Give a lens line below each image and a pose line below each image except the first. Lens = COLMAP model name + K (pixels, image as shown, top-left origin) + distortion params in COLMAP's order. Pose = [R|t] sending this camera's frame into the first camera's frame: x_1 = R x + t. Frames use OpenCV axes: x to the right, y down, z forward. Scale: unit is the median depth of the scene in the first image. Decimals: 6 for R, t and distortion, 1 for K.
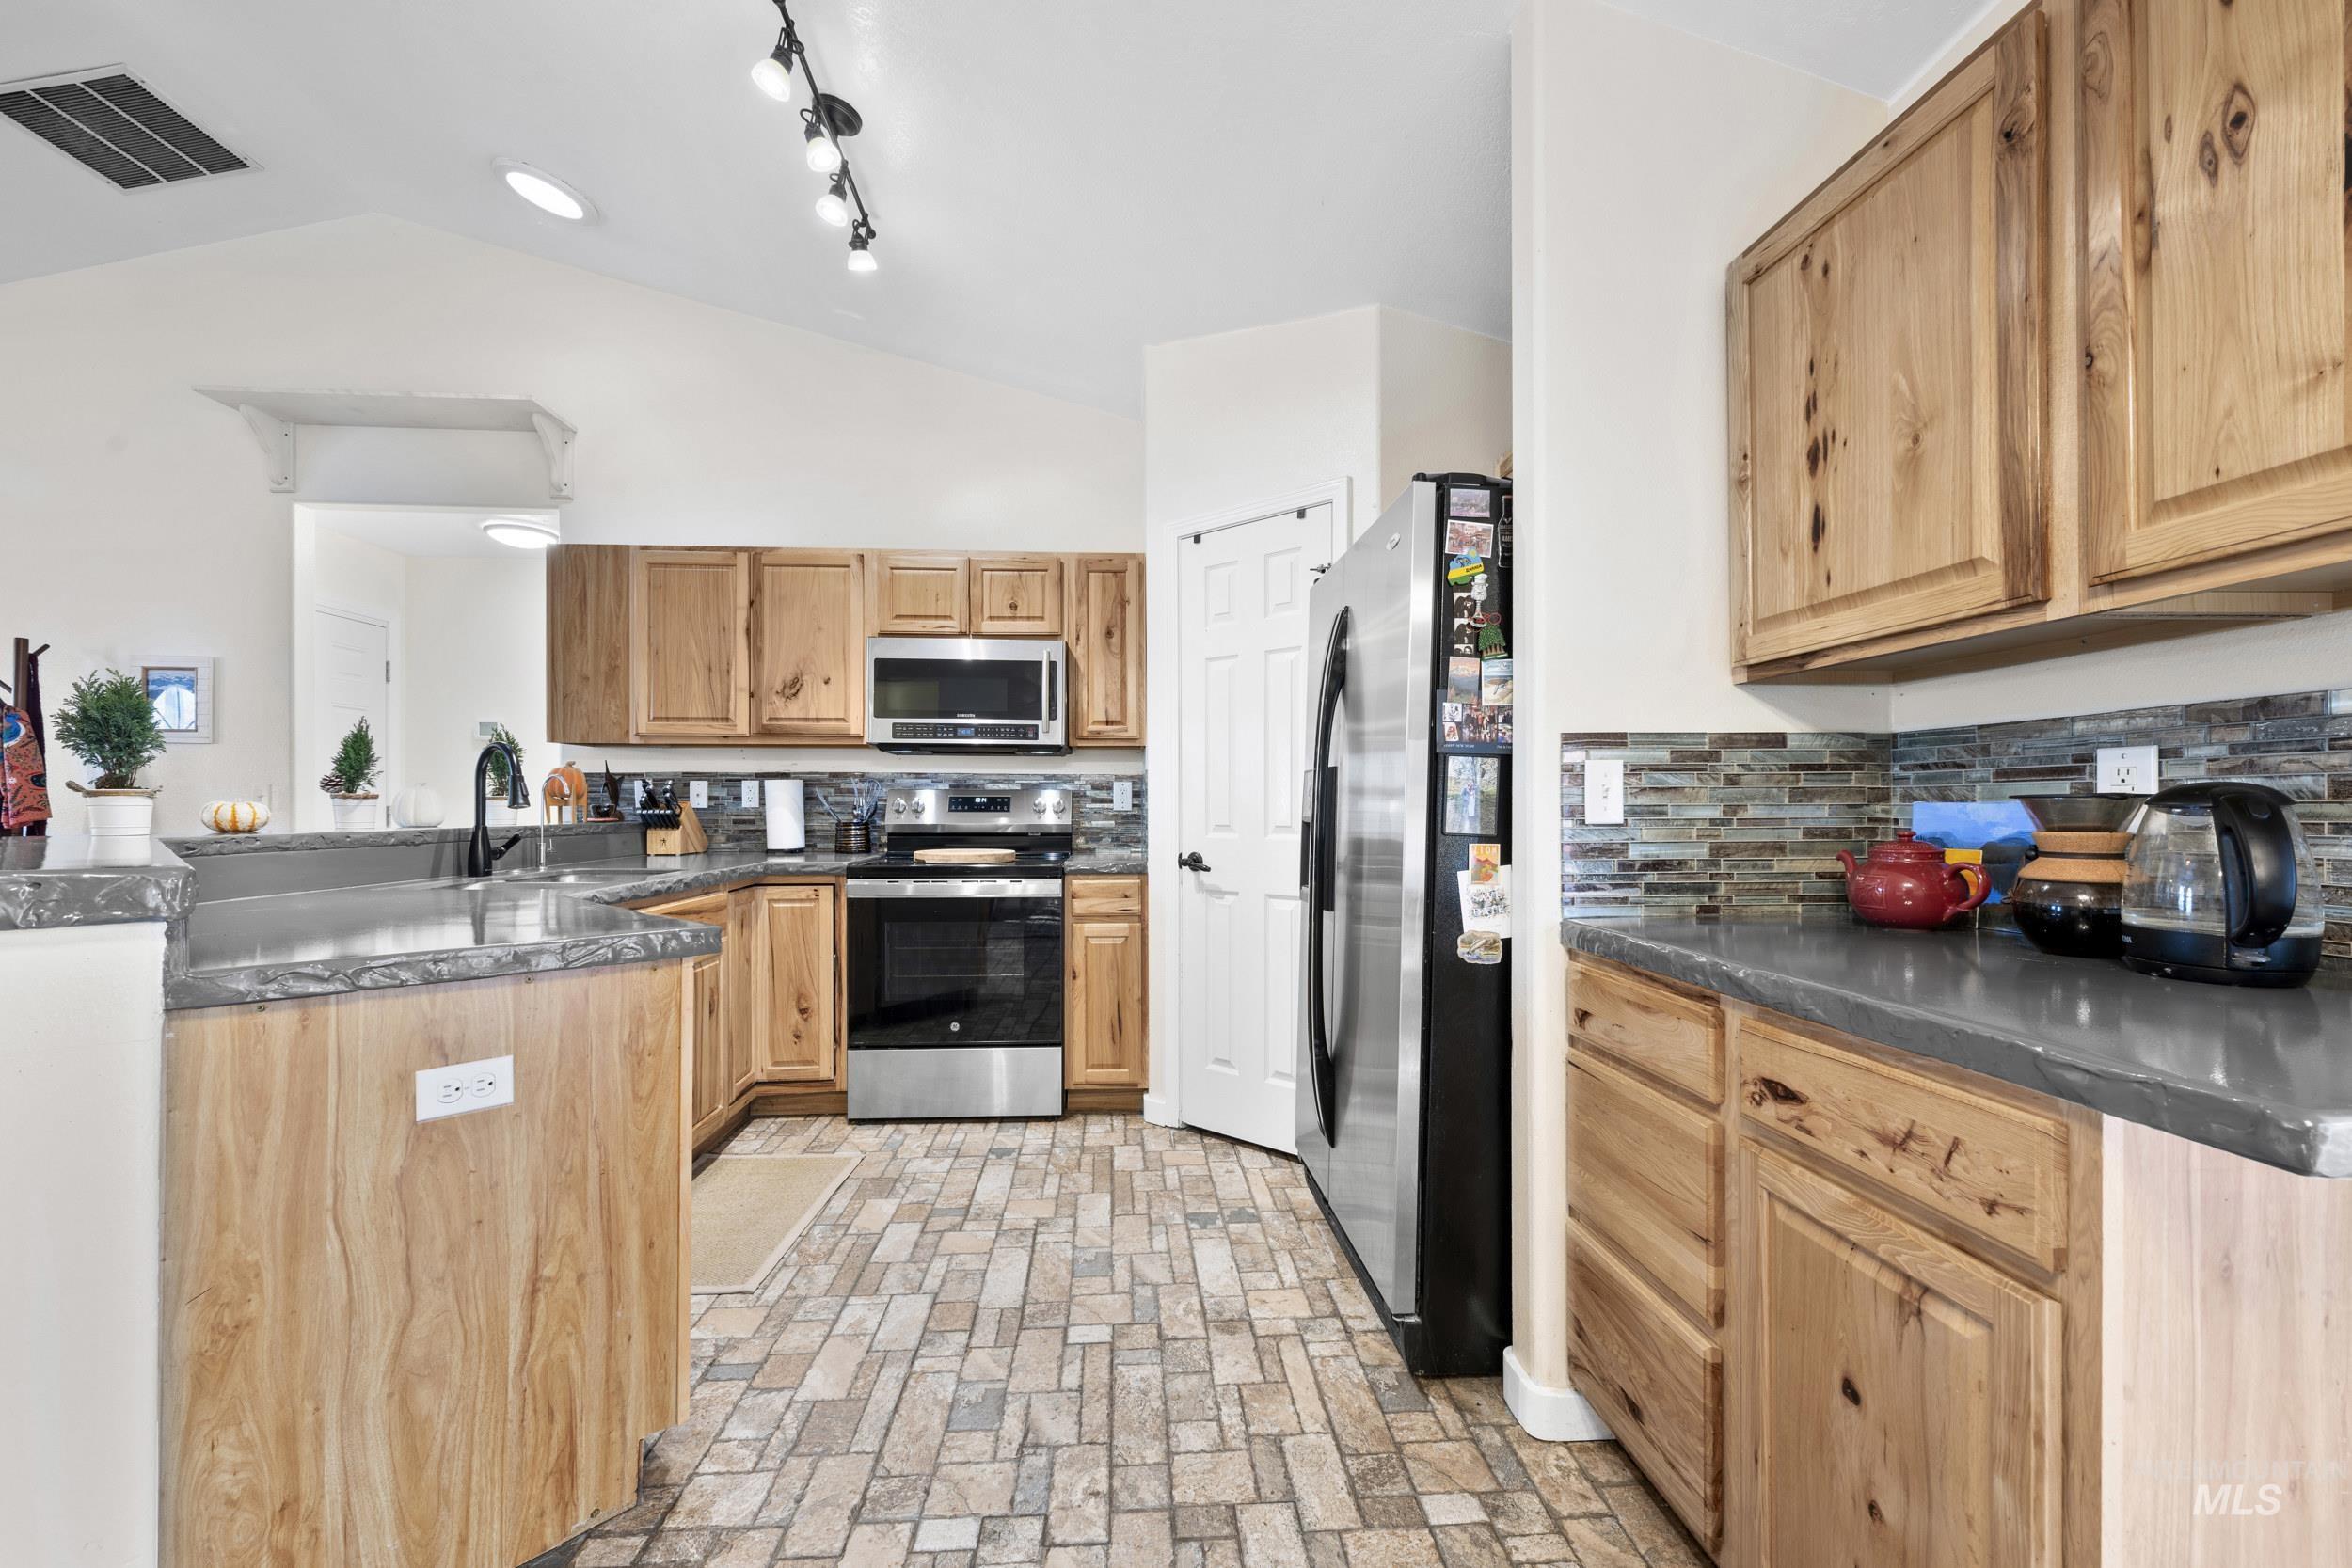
lens RADIAL K [[941.3, 0, 1175.7], [0, 941.3, 808.7], [0, 0, 1]] dist [-0.000596, 0.000238]
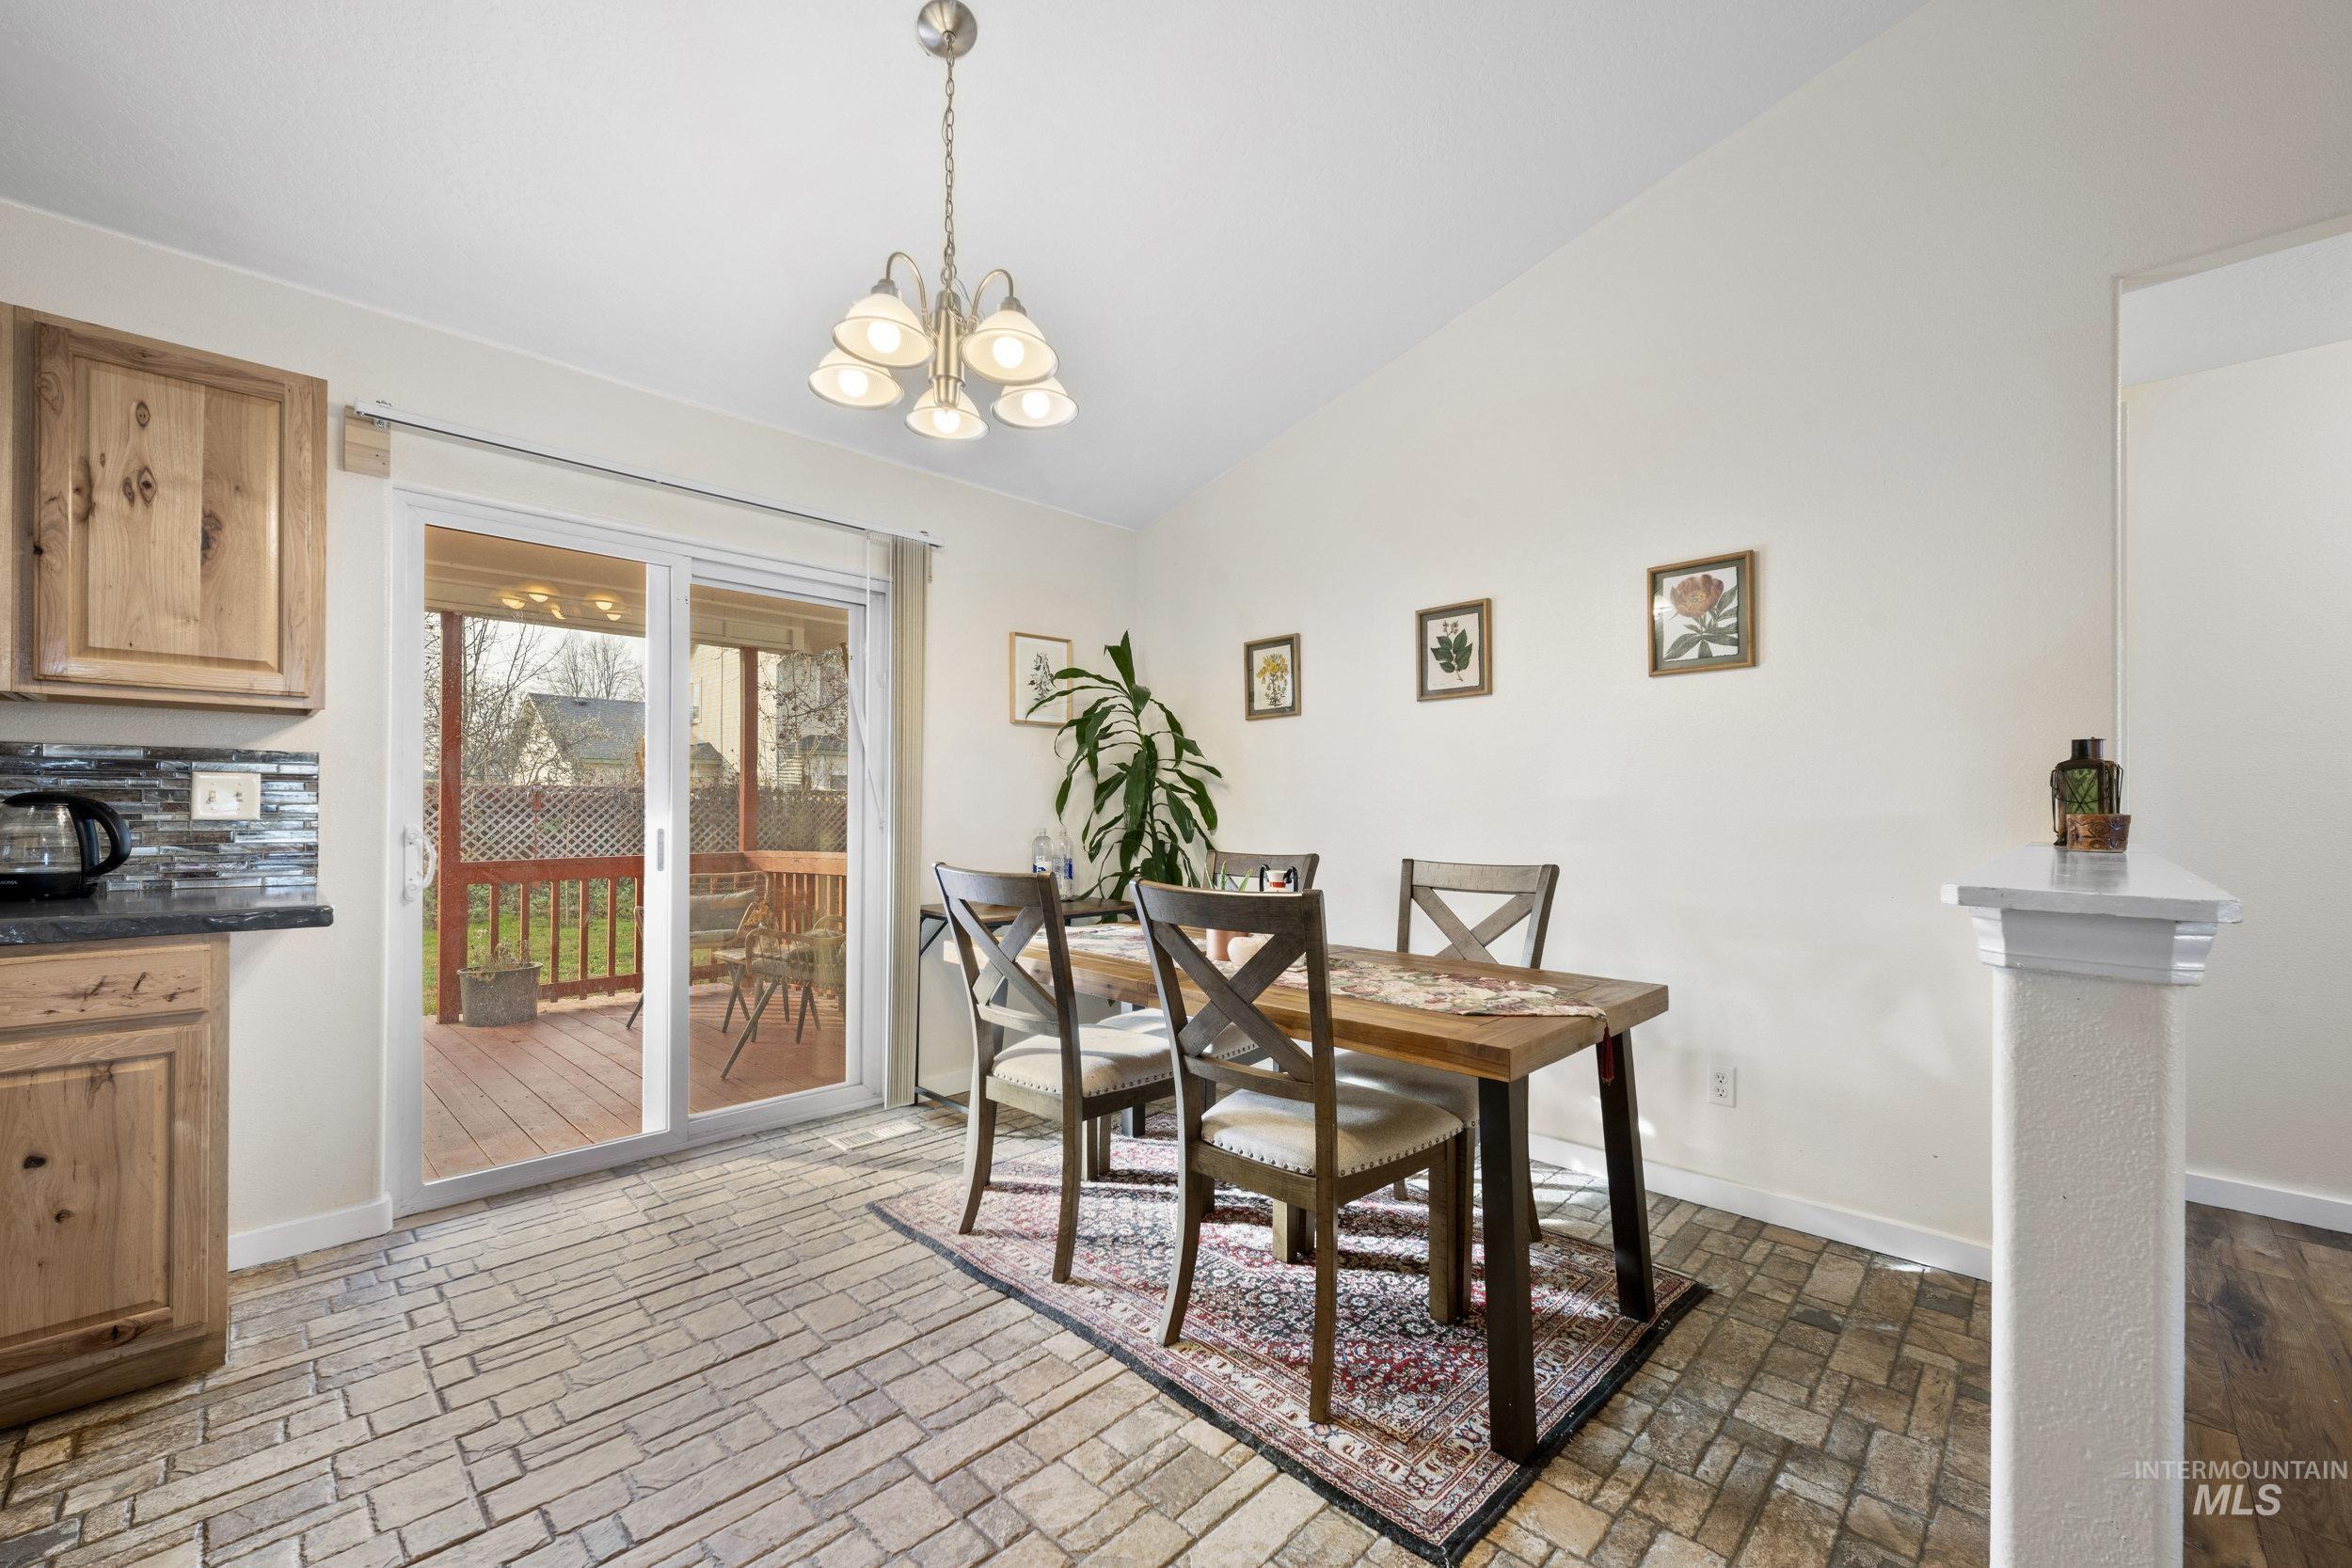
lens RADIAL K [[941.3, 0, 1175.7], [0, 941.3, 808.7], [0, 0, 1]] dist [-0.000596, 0.000238]
pose [[-0.662595, -0.001779, 0.748976, -1.107940], [-0.004193, 0.999990, -0.001334, -0.001335], [-0.748966, -0.004024, -0.662596, 0.363296]]
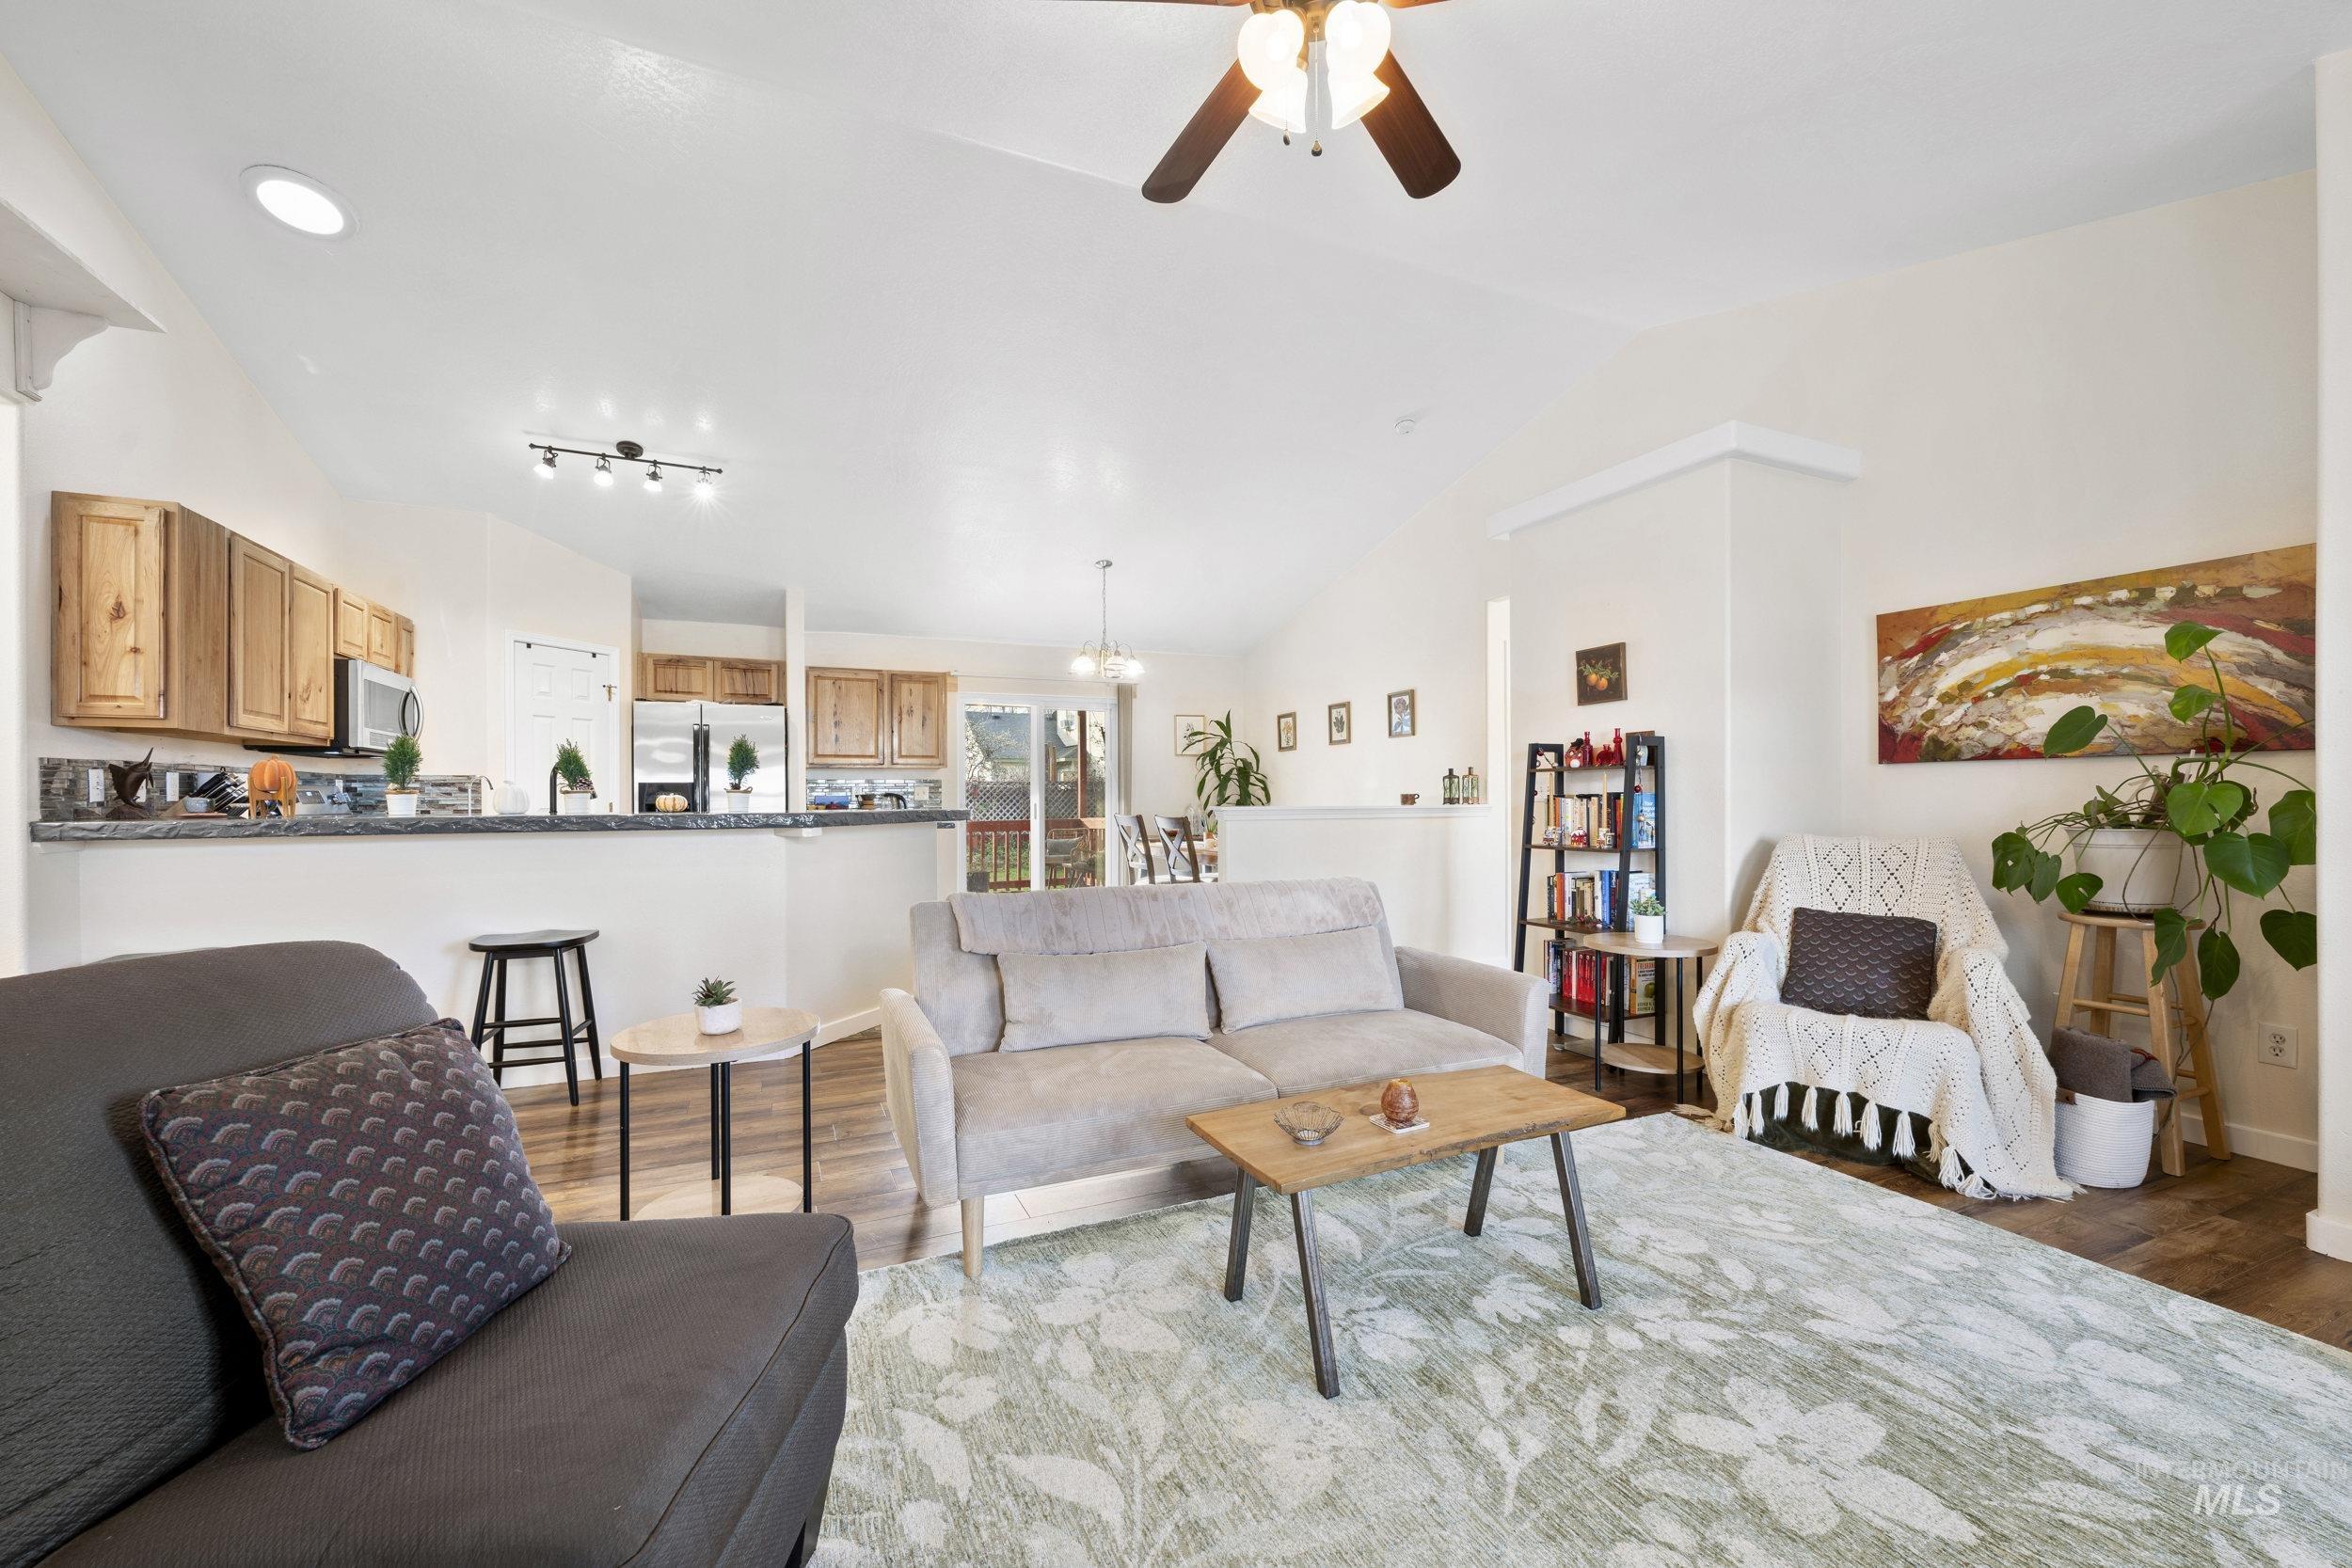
lens RADIAL K [[939.7, 0, 1170.4], [0, 939.7, 791.8], [0, 0, 1]] dist [-0.000739, -0.000201]
pose [[-0.339719, 0.005401, 0.940511, -3.969599], [0.003402, 0.999984, -0.004514, 0.006420], [-0.940521, 0.001666, -0.339732, 0.906879]]
